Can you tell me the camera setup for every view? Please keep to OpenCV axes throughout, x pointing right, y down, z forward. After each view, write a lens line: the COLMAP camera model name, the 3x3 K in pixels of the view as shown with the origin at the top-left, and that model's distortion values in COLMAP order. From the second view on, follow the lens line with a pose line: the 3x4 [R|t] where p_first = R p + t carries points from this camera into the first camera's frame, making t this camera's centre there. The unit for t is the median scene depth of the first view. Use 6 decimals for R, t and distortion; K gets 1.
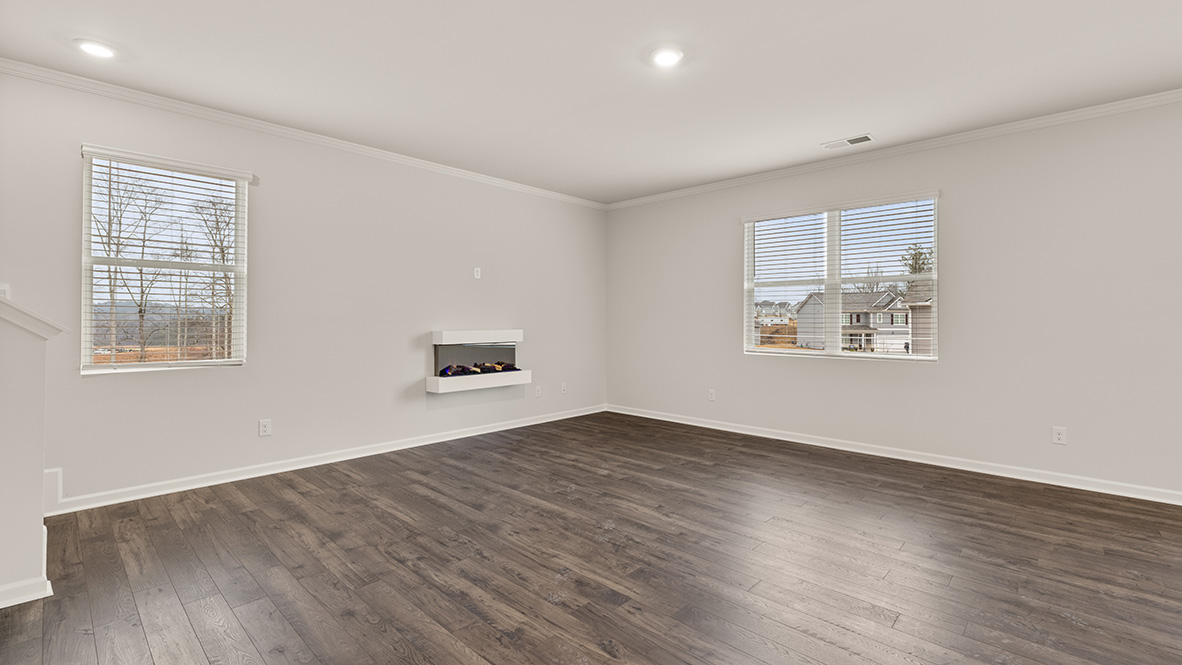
lens RADIAL K [[498.2, 0, 584.1], [0, 498.2, 322.5], [0, 0, 1]] dist [-0.001039, -0.000649]
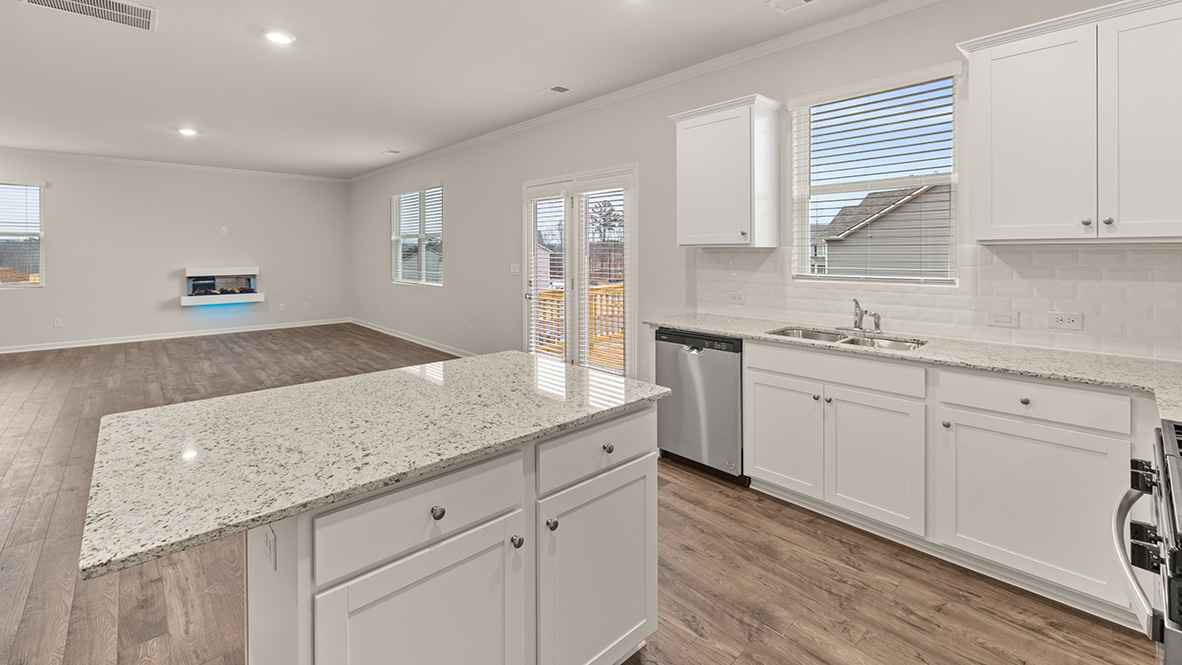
lens RADIAL K [[498.2, 0, 592.8], [0, 498.2, 257.1], [0, 0, 1]] dist [-0.001039, -0.000649]
pose [[0.996869, -0.001484, -0.079061, 1.087688], [0.002102, 0.999968, 0.007733, -0.026274], [0.079047, -0.007875, 0.996840, -0.480976]]
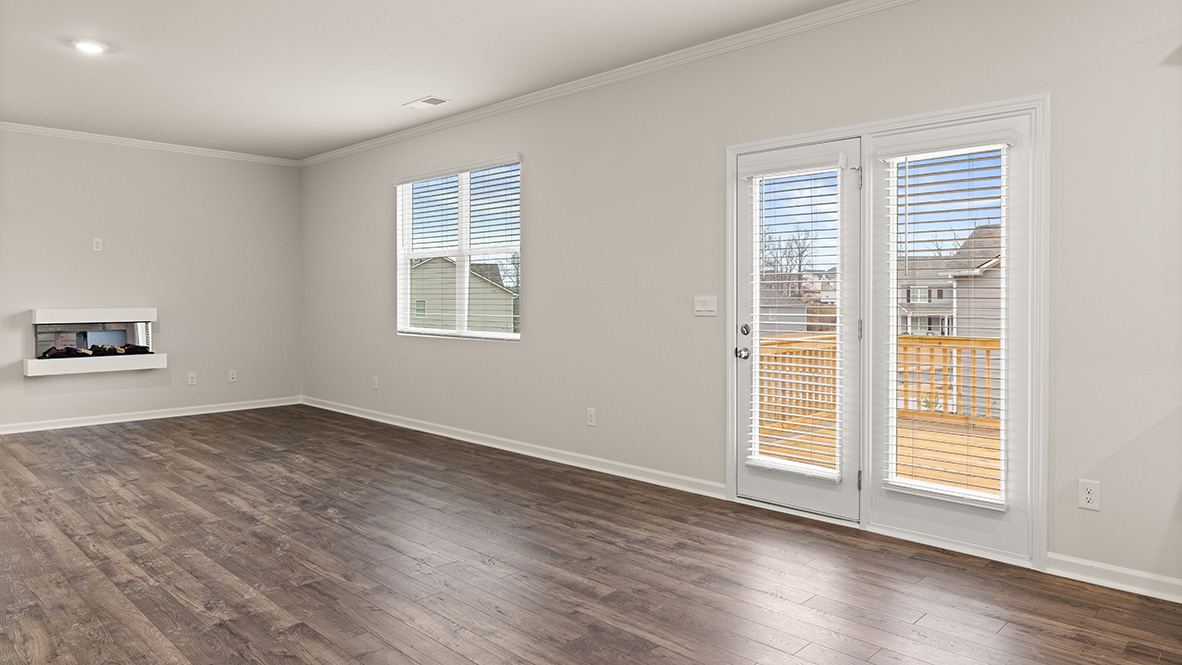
lens RADIAL K [[736.5, 0, 587.4], [0, 736.5, 305.3], [0, 0, 1]] dist [-0.008772, 0.000563]
pose [[0.999595, -0.001580, -0.028424, 0.718722], [0.001792, 0.999971, 0.007418, 0.001745], [0.028411, -0.007466, 0.999568, -0.301601]]
